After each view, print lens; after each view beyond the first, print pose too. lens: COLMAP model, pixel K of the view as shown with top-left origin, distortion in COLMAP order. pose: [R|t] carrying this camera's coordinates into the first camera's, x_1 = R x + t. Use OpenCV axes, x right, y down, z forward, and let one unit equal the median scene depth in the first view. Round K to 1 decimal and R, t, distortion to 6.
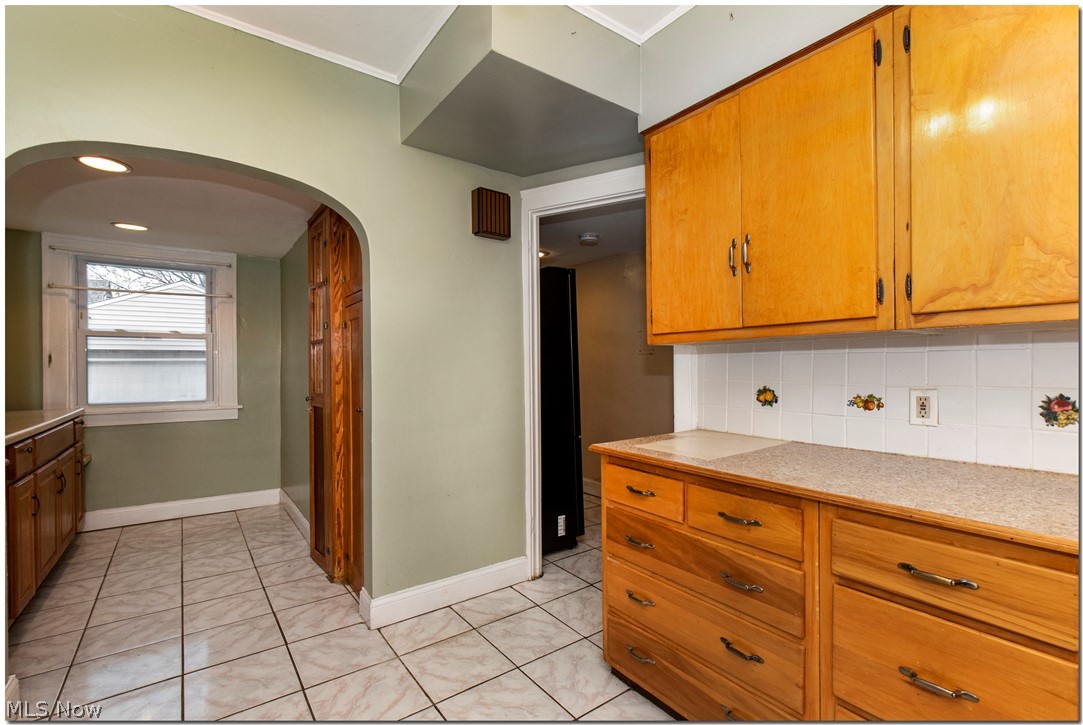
lens RADIAL K [[496.4, 0, 538.0], [0, 496.4, 365.3], [0, 0, 1]] dist [0.001646, -0.001768]
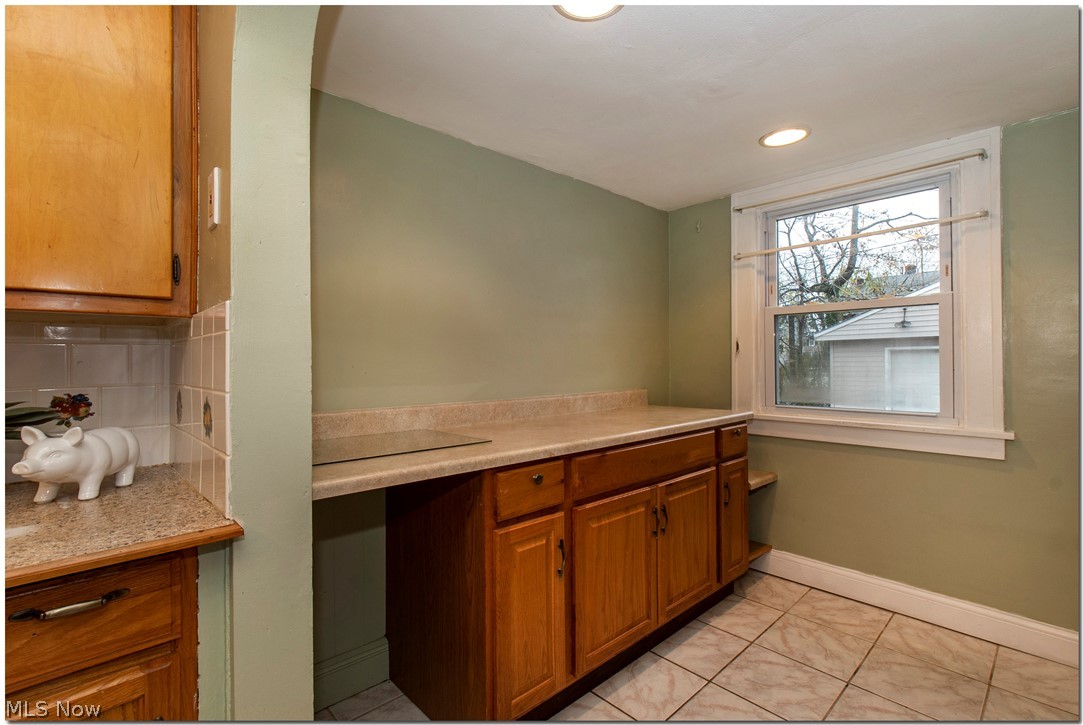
lens RADIAL K [[496.4, 0, 561.8], [0, 496.4, 360.3], [0, 0, 1]] dist [0.001646, -0.001768]
pose [[0.144946, 0.001781, -0.989438, -0.243072], [0.010849, 0.999935, 0.003389, 0.004159], [0.989380, -0.011226, 0.144917, 0.664845]]
